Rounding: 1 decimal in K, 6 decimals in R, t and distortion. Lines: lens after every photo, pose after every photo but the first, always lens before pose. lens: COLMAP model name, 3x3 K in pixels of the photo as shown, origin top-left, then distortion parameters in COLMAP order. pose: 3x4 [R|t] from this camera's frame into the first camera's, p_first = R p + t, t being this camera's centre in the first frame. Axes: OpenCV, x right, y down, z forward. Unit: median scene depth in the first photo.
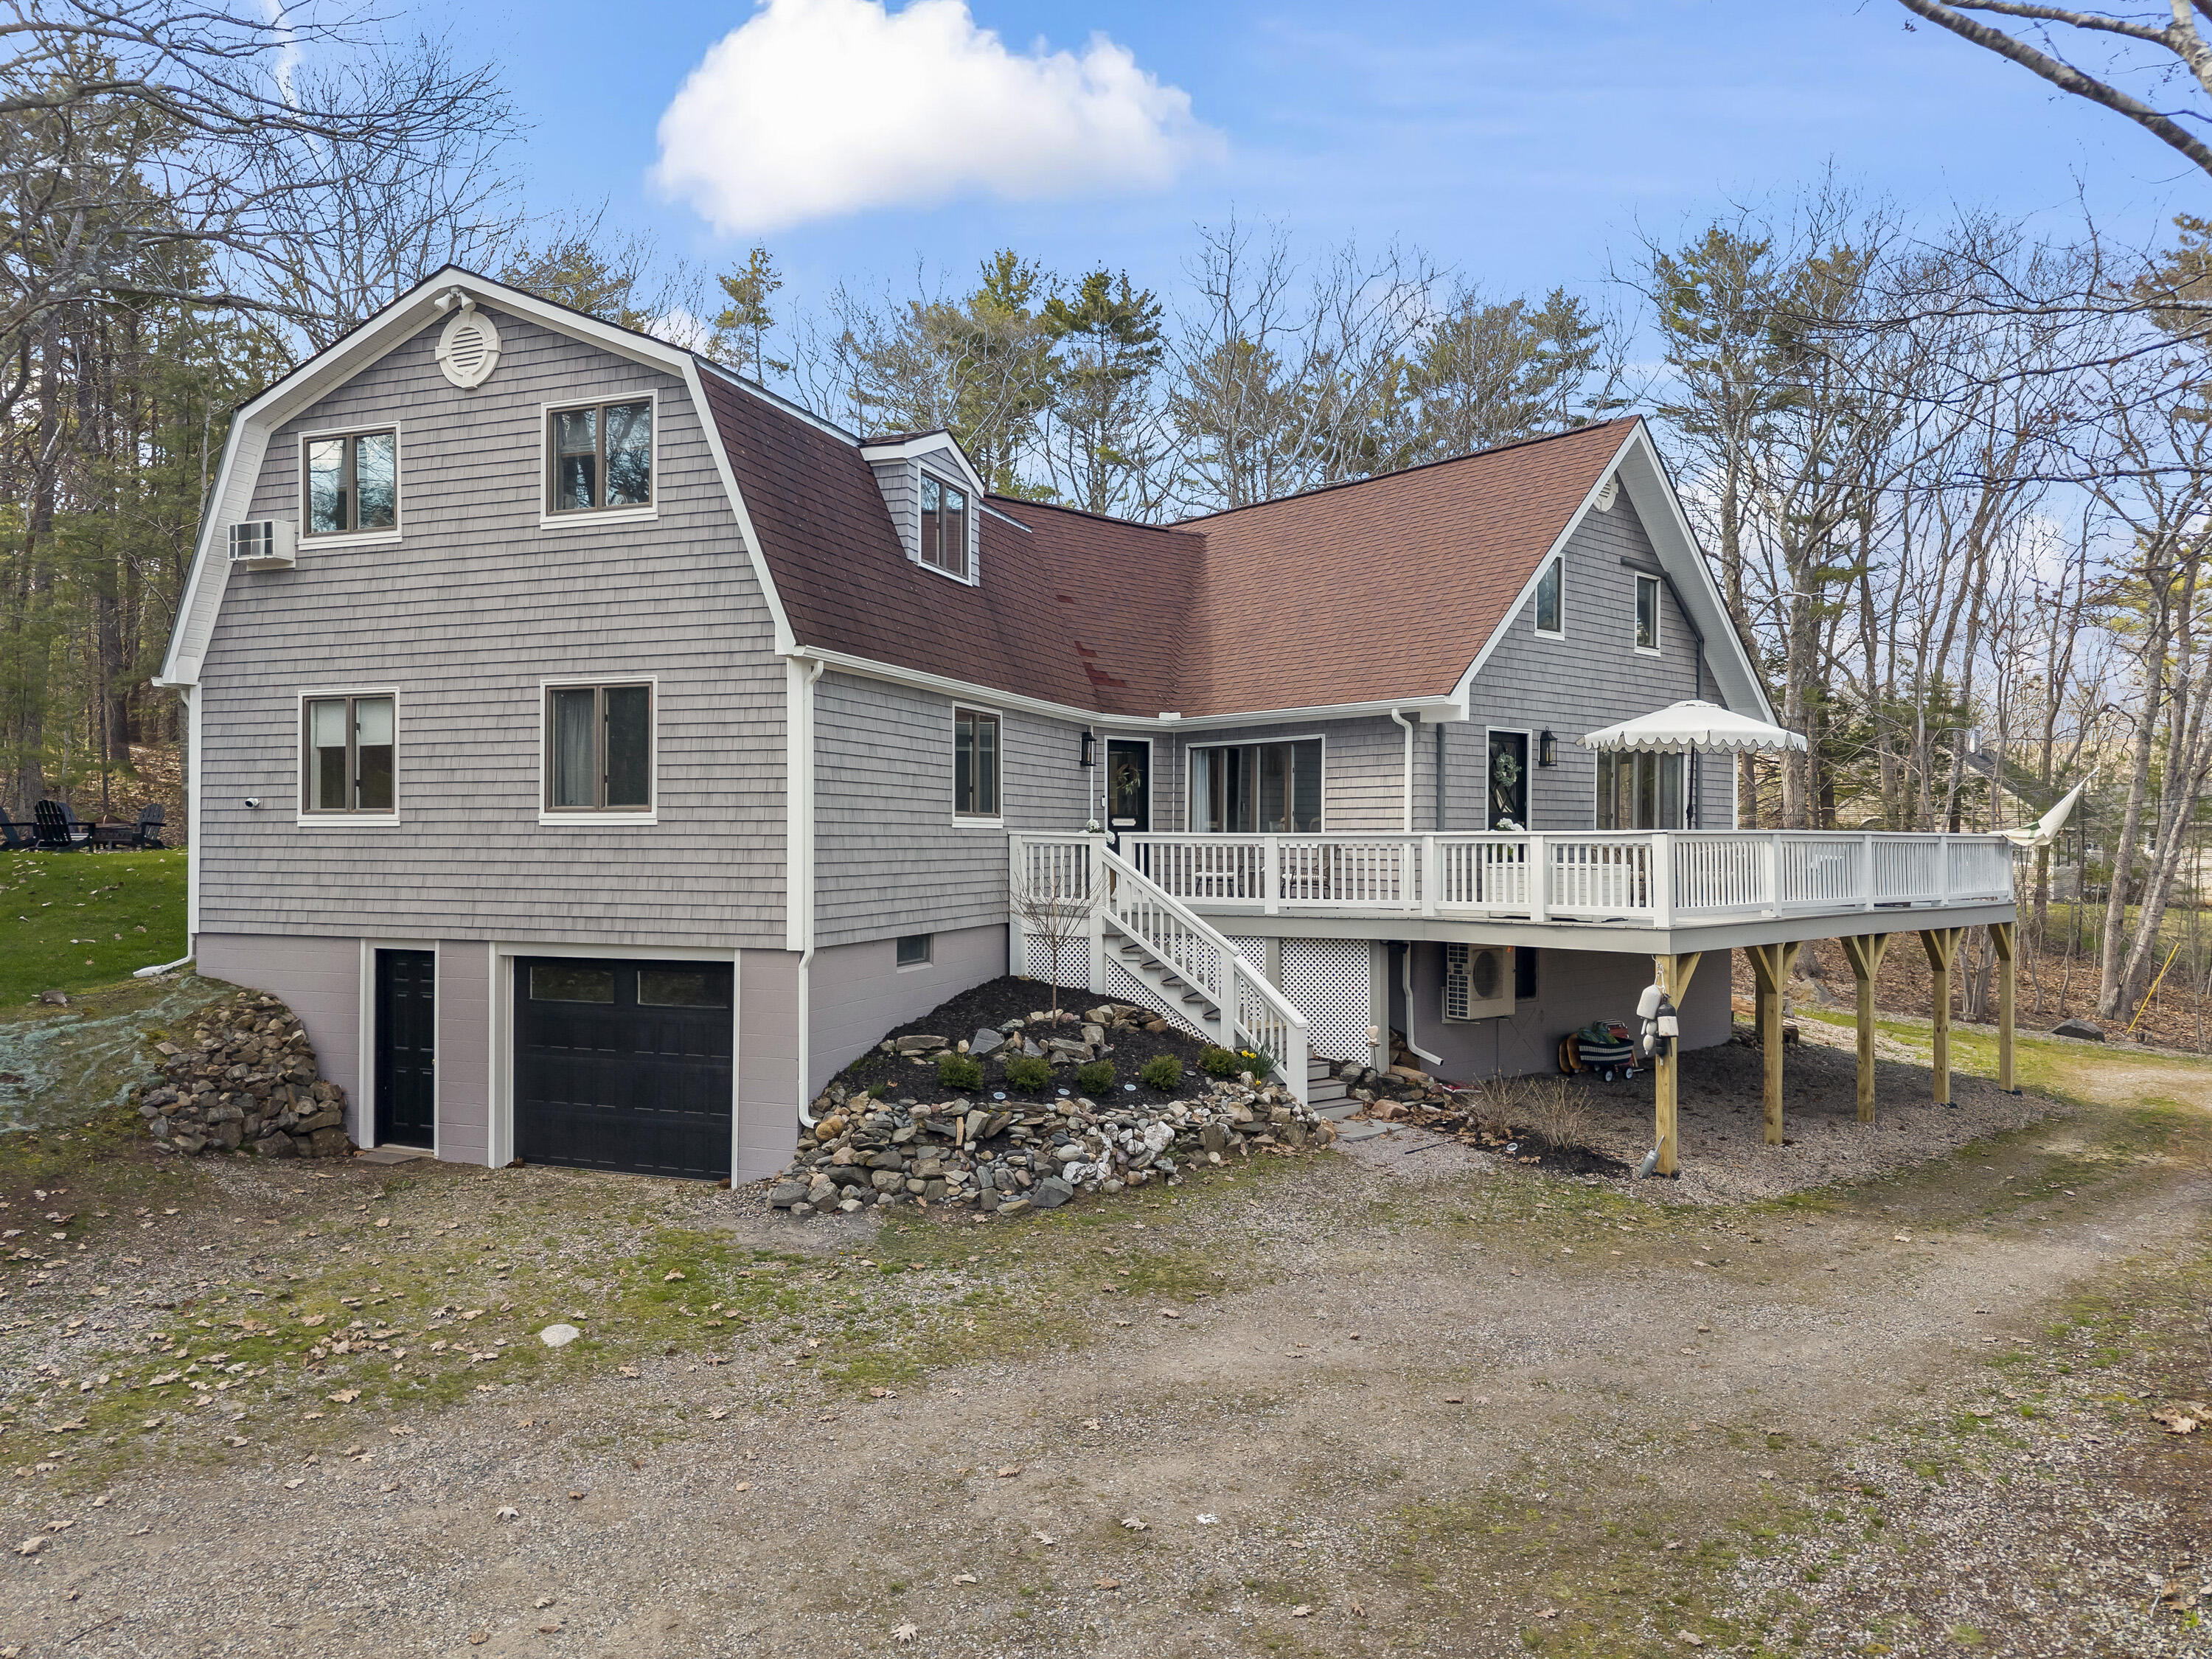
lens RADIAL K [[1589.2, 0, 1106.0], [0, 1589.2, 829.5], [0, 0, 1]] dist [0.041770, -0.042474]
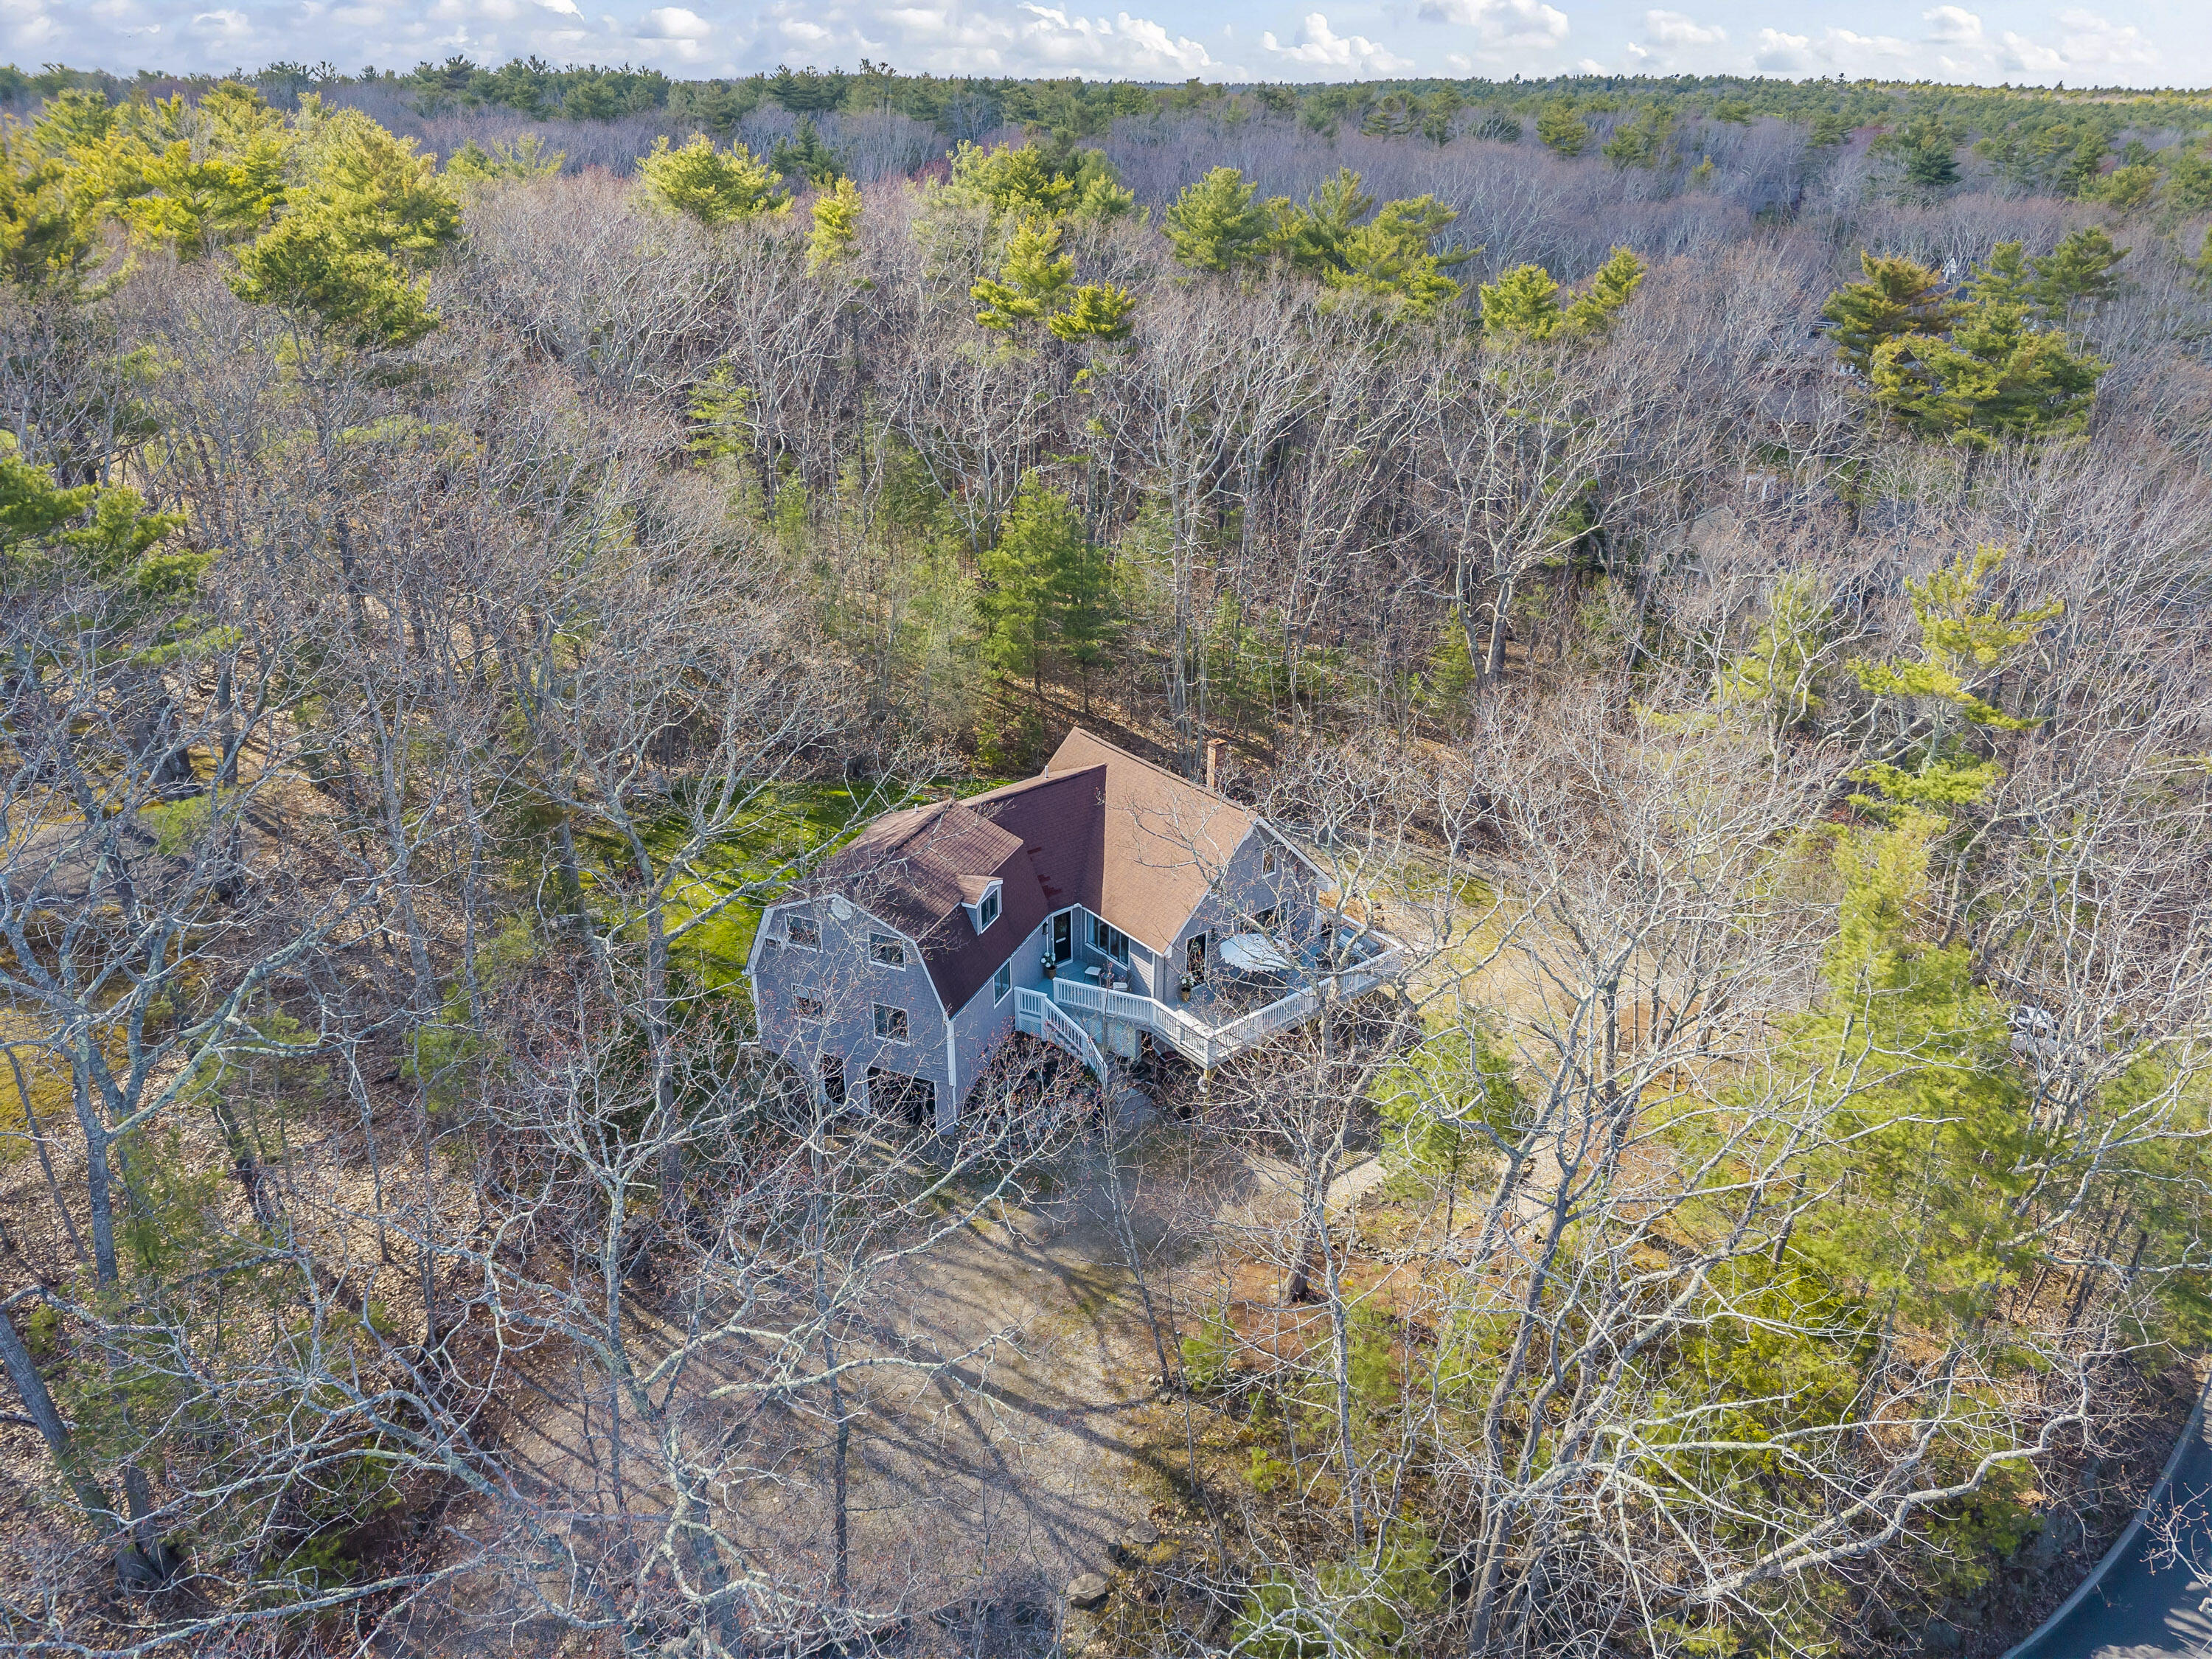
lens RADIAL K [[1589.2, 0, 1106.0], [0, 1589.2, 829.5], [0, 0, 1]] dist [0.041770, -0.042474]
pose [[0.999164, 0.029177, -0.028637, 0.218568], [-0.012790, 0.888399, 0.458895, -1.919444], [0.038830, -0.458145, 0.888029, -1.742961]]
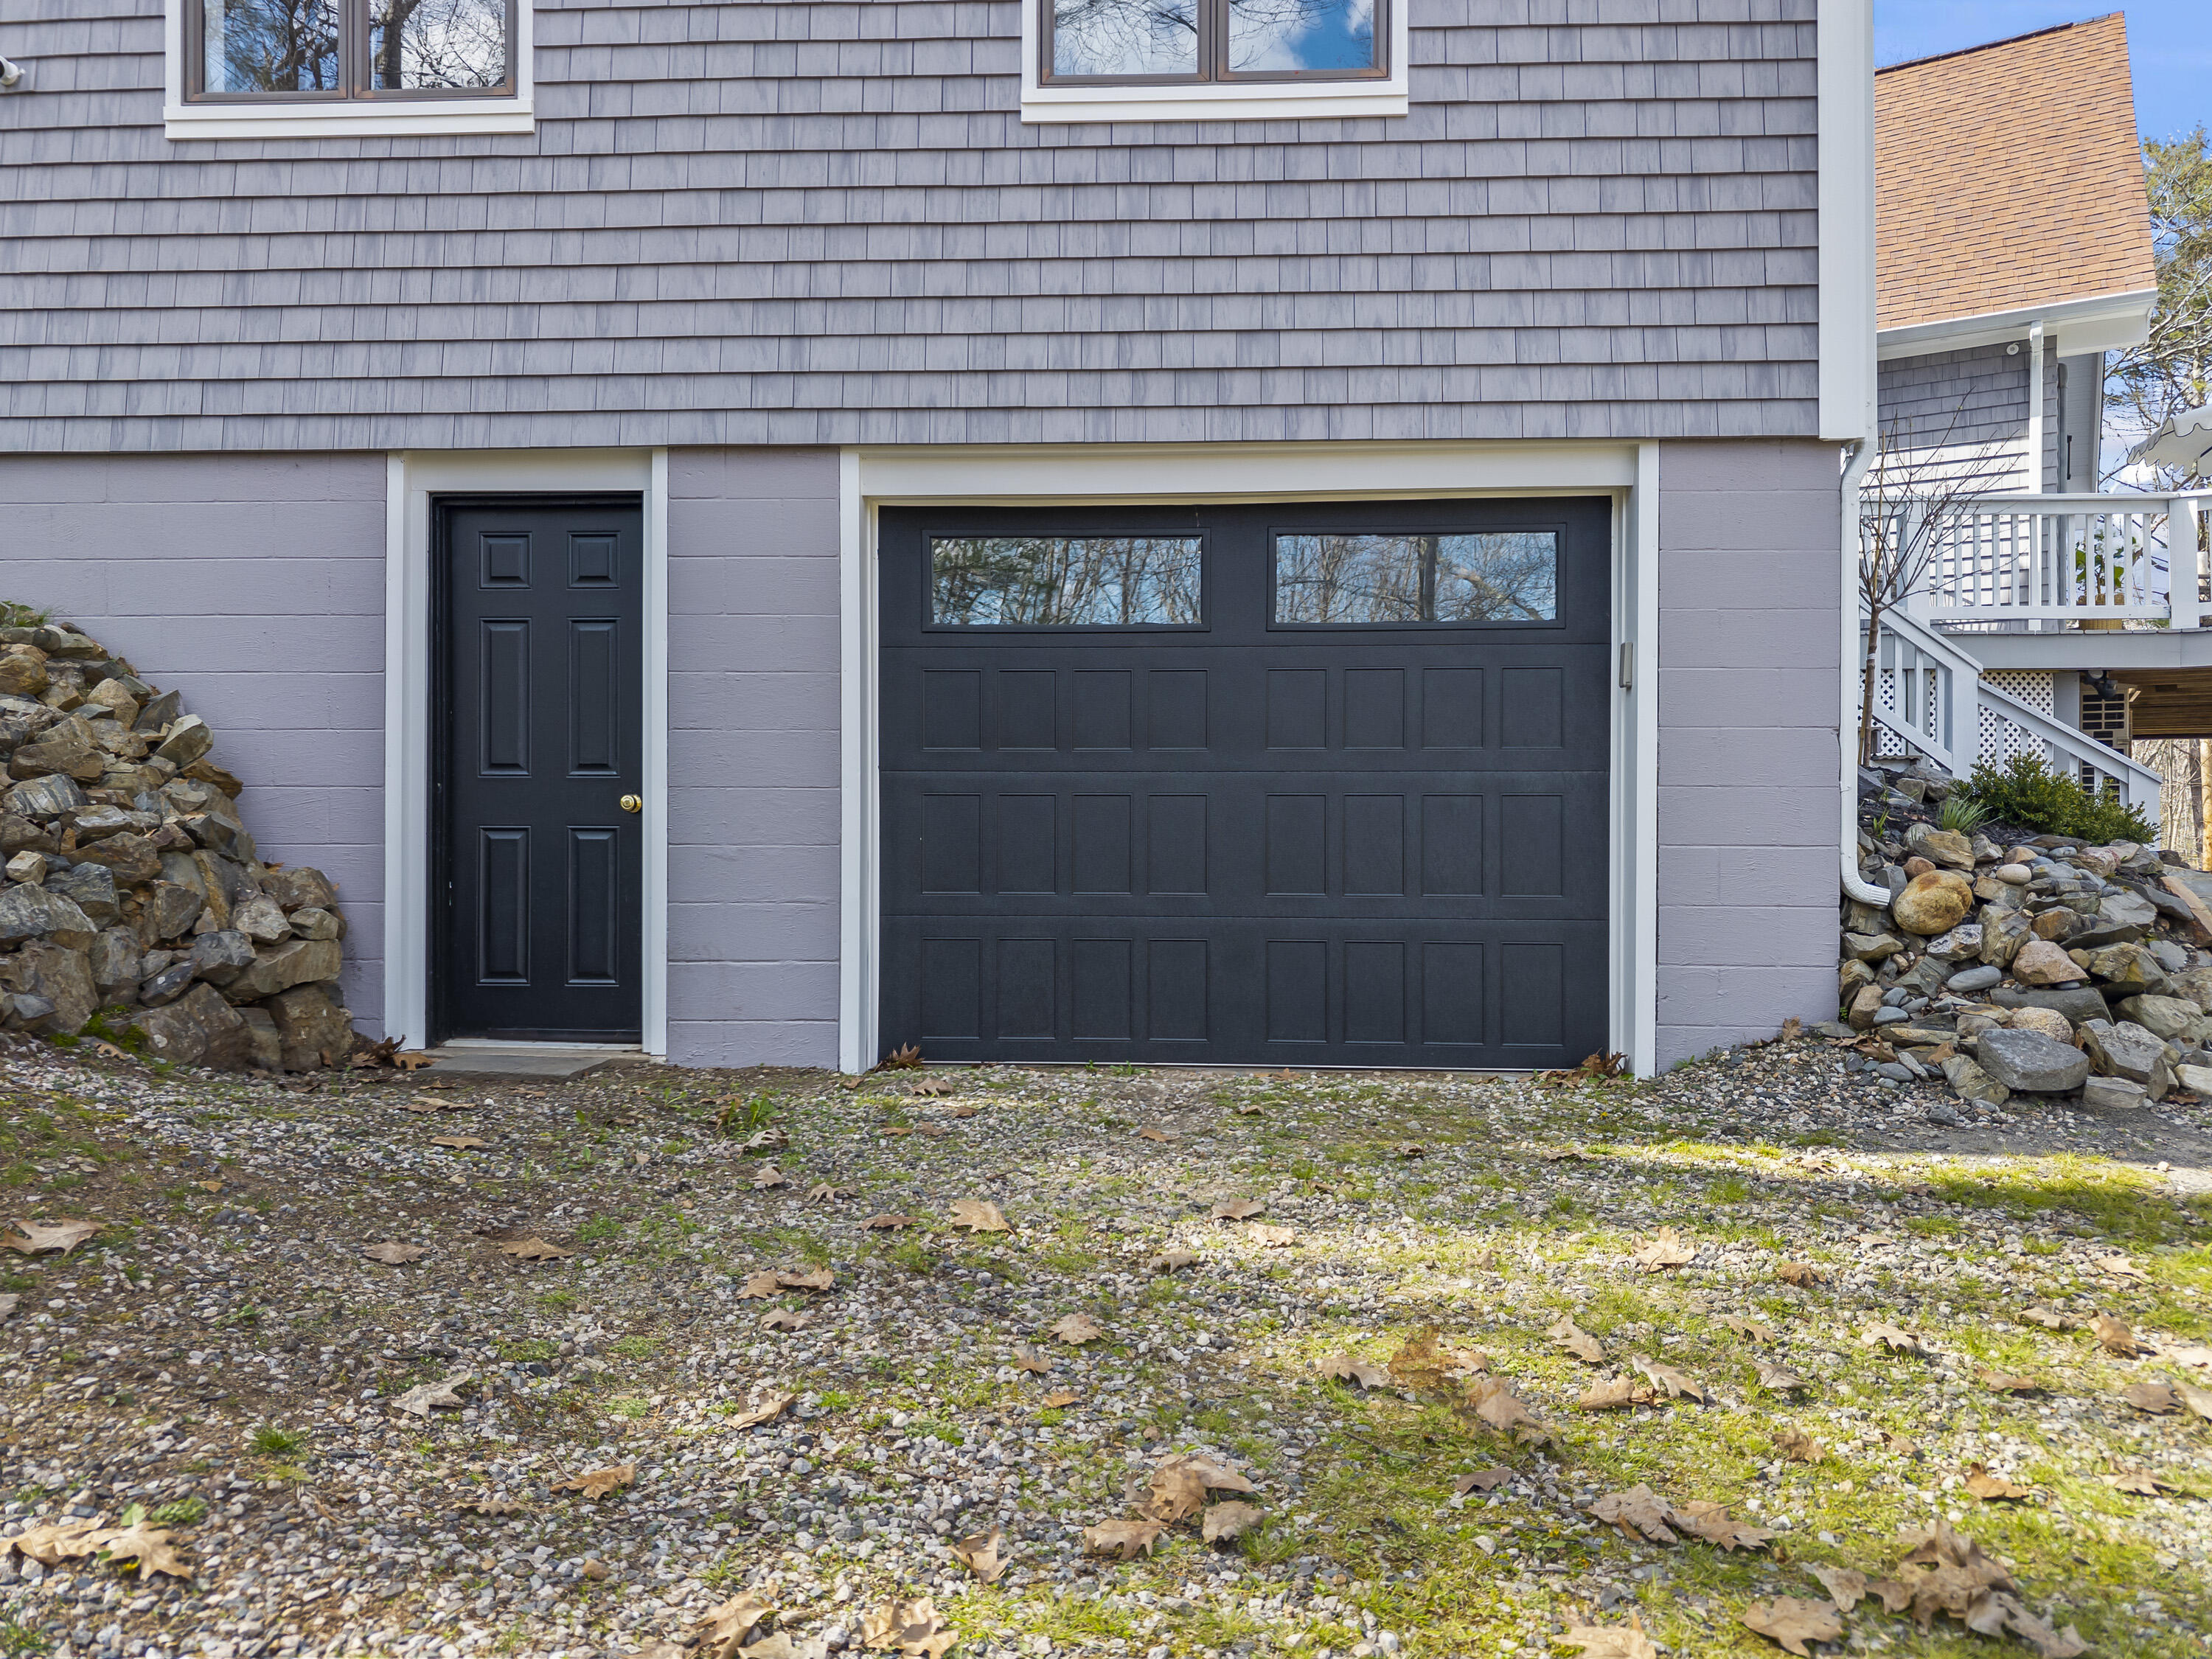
lens RADIAL K [[1589.2, 0, 1106.0], [0, 1589.2, 829.5], [0, 0, 1]] dist [0.041770, -0.042474]
pose [[0.950131, 0.004595, 0.311818, -0.444208], [-0.001492, 0.999947, -0.010188, 0.160161], [-0.311848, 0.009215, 0.950087, 0.643727]]
